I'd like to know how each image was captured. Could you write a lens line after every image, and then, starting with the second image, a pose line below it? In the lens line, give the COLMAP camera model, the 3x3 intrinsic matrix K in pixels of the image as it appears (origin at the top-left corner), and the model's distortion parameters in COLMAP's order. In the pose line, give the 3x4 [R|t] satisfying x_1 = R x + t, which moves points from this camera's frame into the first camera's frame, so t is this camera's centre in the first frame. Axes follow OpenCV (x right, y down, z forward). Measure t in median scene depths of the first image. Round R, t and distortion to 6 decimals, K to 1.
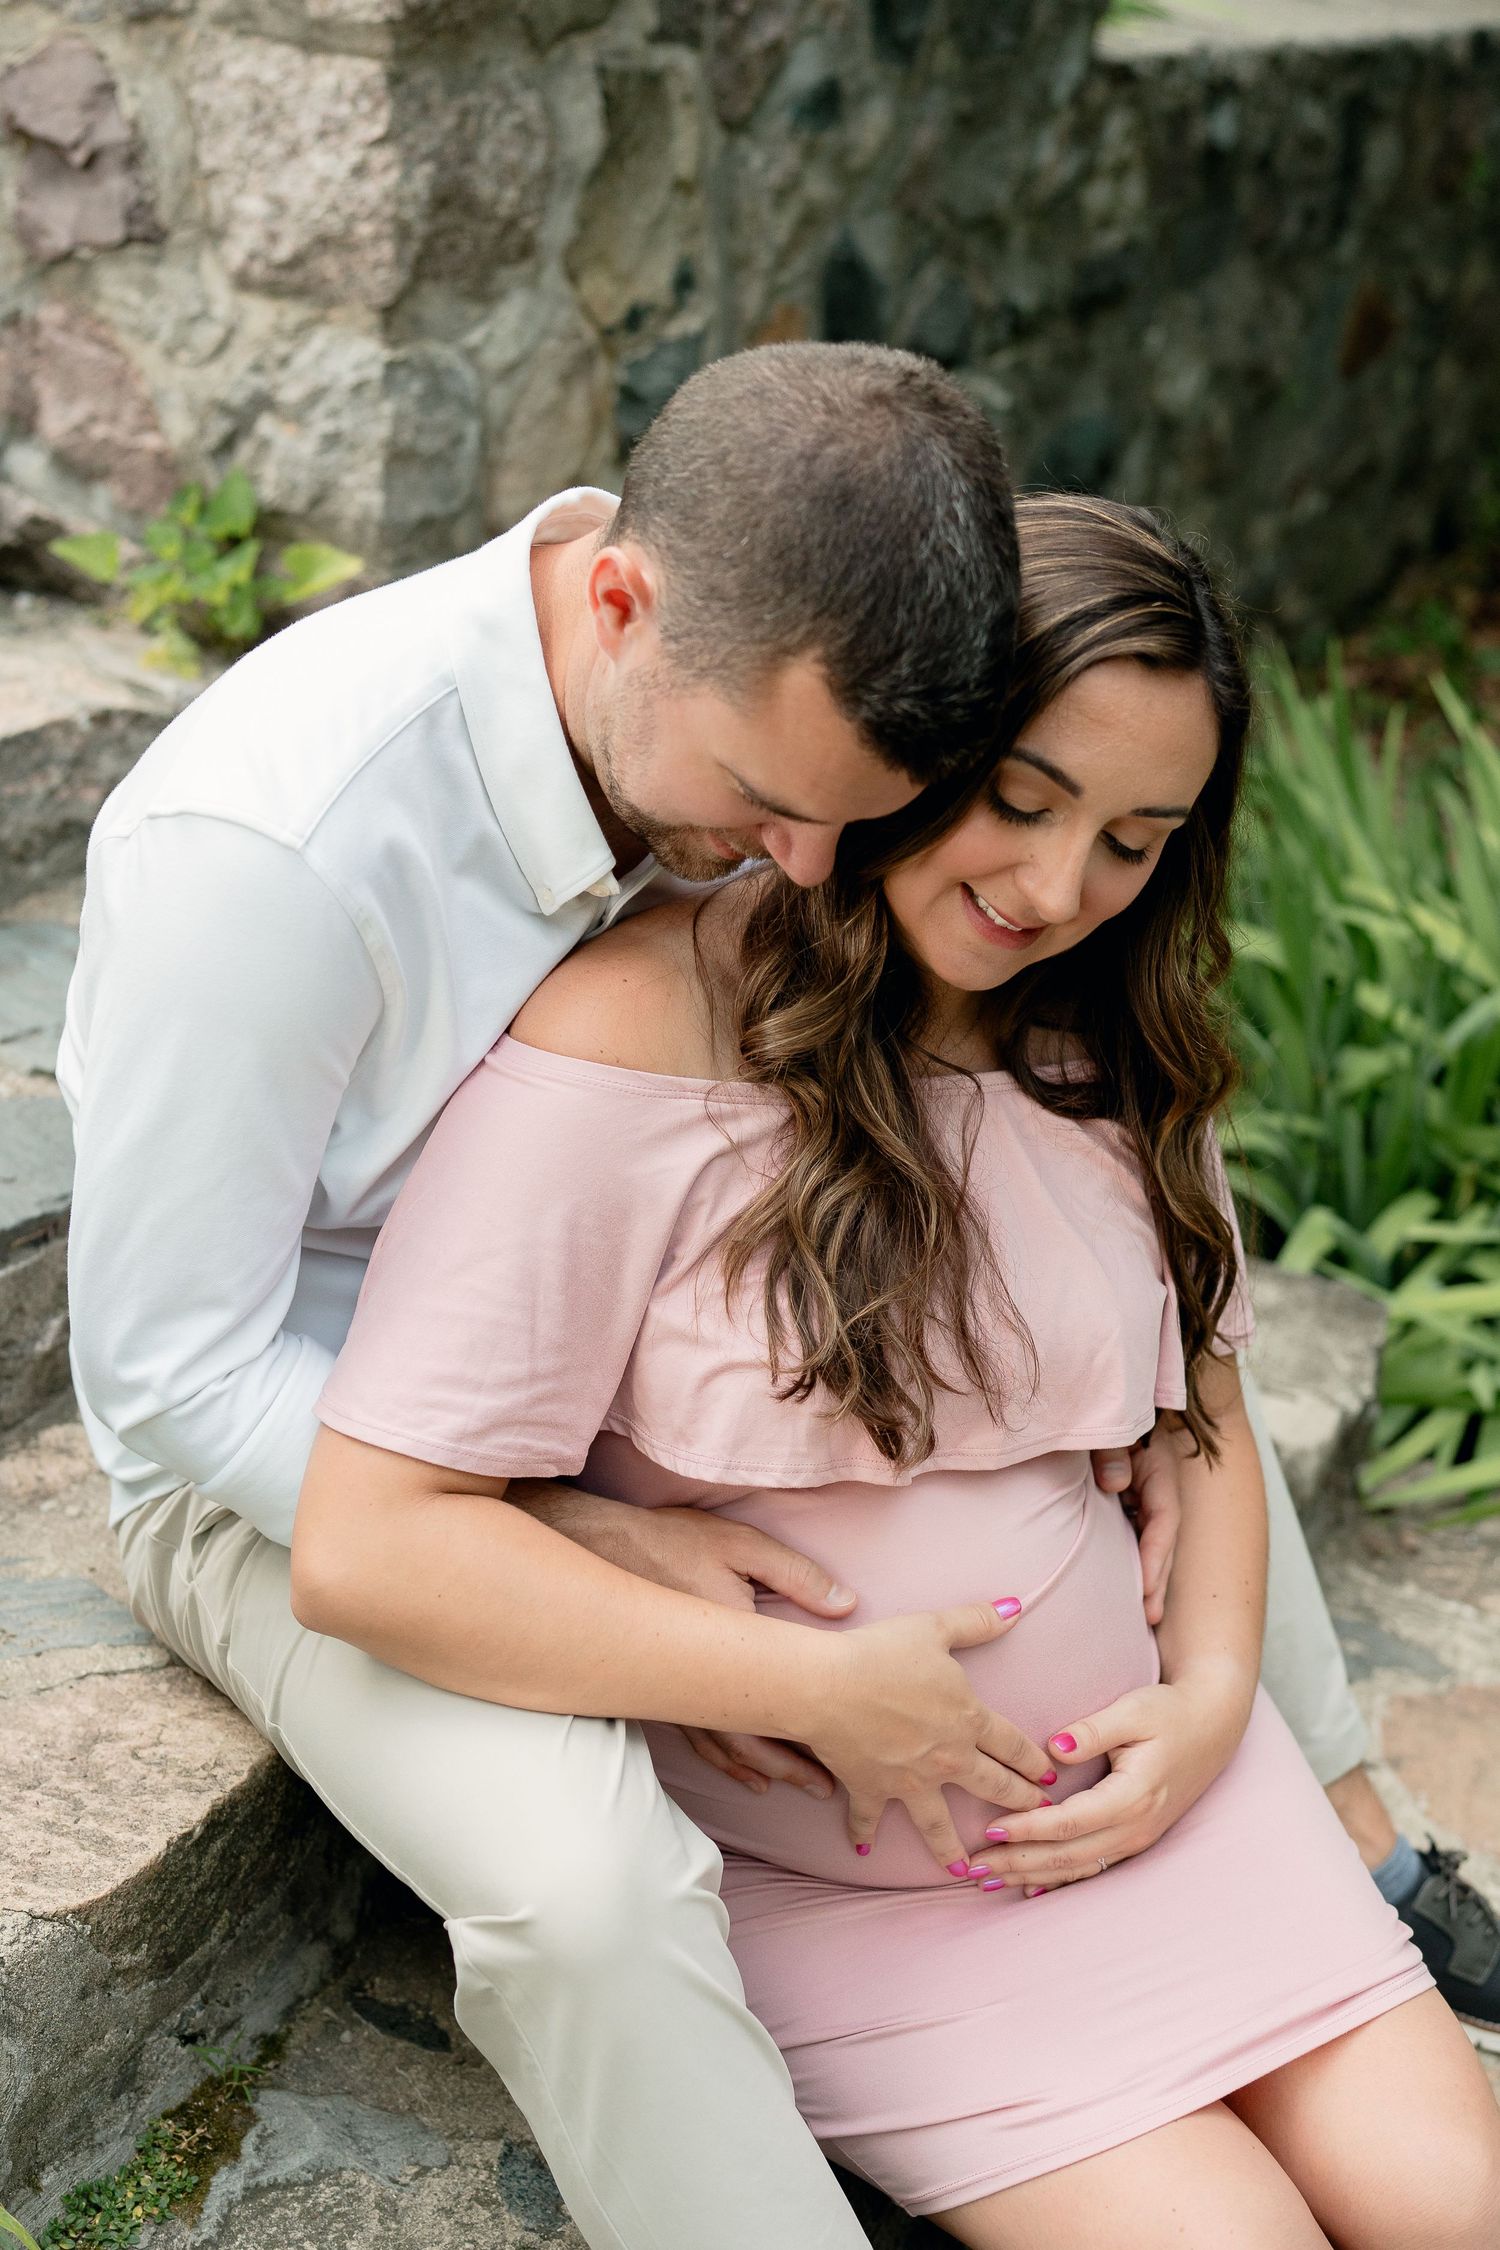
lens RADIAL K [[2500.4, 0, 690.5], [0, 2500.4, 1201.3], [0, 0, 1]] dist [-0.000926, 0.040992]
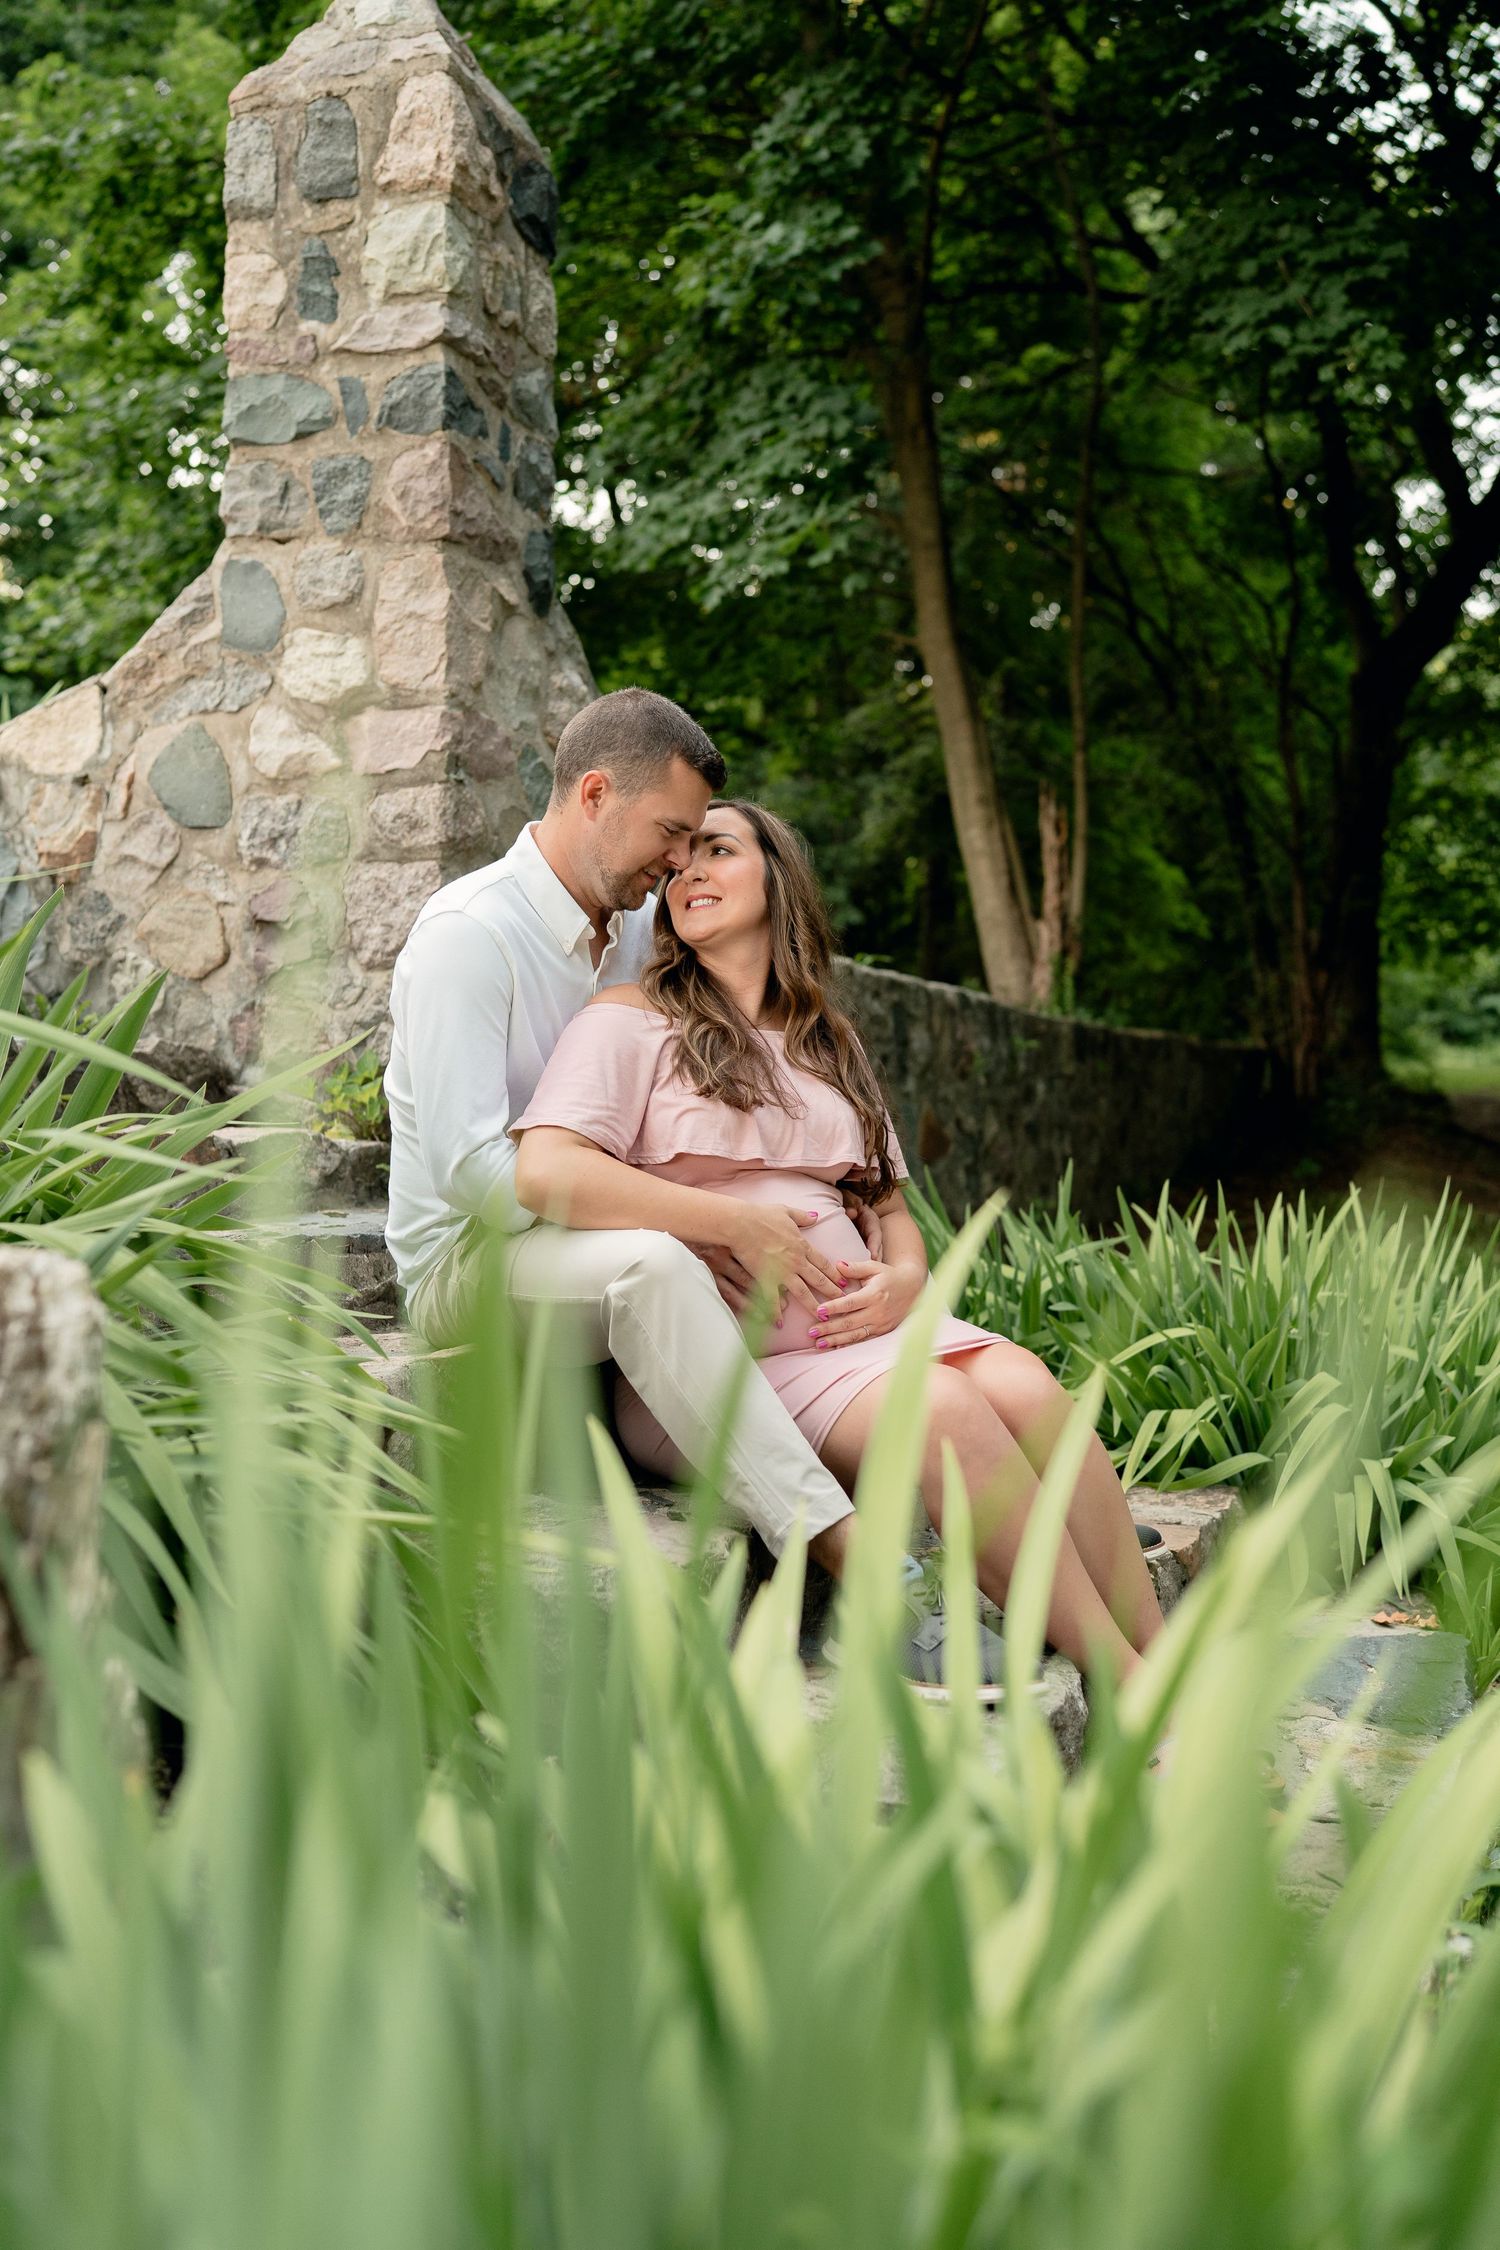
lens RADIAL K [[2500.4, 0, 690.5], [0, 2500.4, 1201.3], [0, 0, 1]] dist [-0.000926, 0.040992]
pose [[0.987755, -0.087502, 0.129161, -0.203562], [0.142808, 0.840436, -0.522756, 0.952381], [-0.062809, 0.534800, 0.842641, -0.698570]]
